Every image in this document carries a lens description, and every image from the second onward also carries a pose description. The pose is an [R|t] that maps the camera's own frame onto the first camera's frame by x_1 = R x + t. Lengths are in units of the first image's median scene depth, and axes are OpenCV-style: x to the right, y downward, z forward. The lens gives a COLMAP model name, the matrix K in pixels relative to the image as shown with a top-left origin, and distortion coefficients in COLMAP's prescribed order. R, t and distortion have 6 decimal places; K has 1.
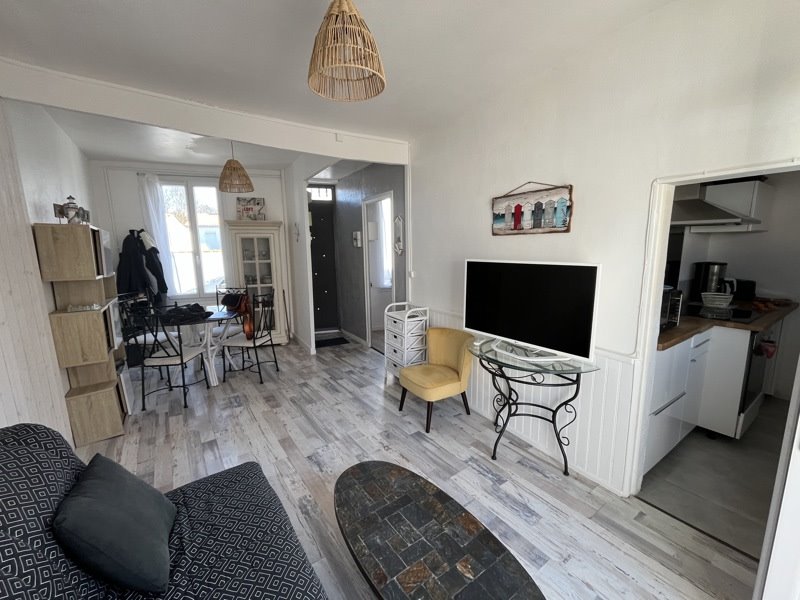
lens RADIAL K [[325.3, 0, 395.6], [0, 325.3, 299.5], [0, 0, 1]] dist [-0.002730, -0.000027]
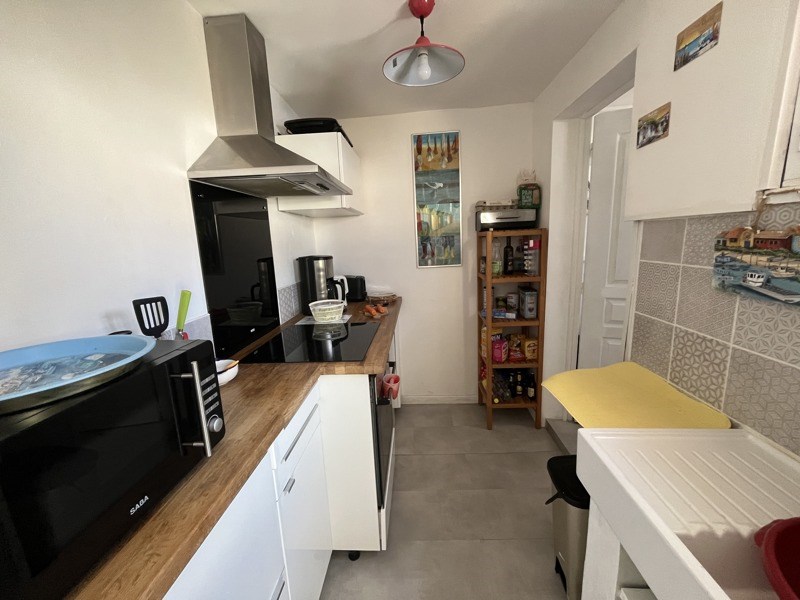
lens RADIAL K [[325.3, 0, 395.6], [0, 325.3, 299.5], [0, 0, 1]] dist [-0.002730, -0.000027]
pose [[0.603601, -0.155320, 0.782011, 0.538457], [0.162538, 0.984214, 0.070024, -0.046486], [-0.780543, 0.084840, 0.619318, 0.461493]]
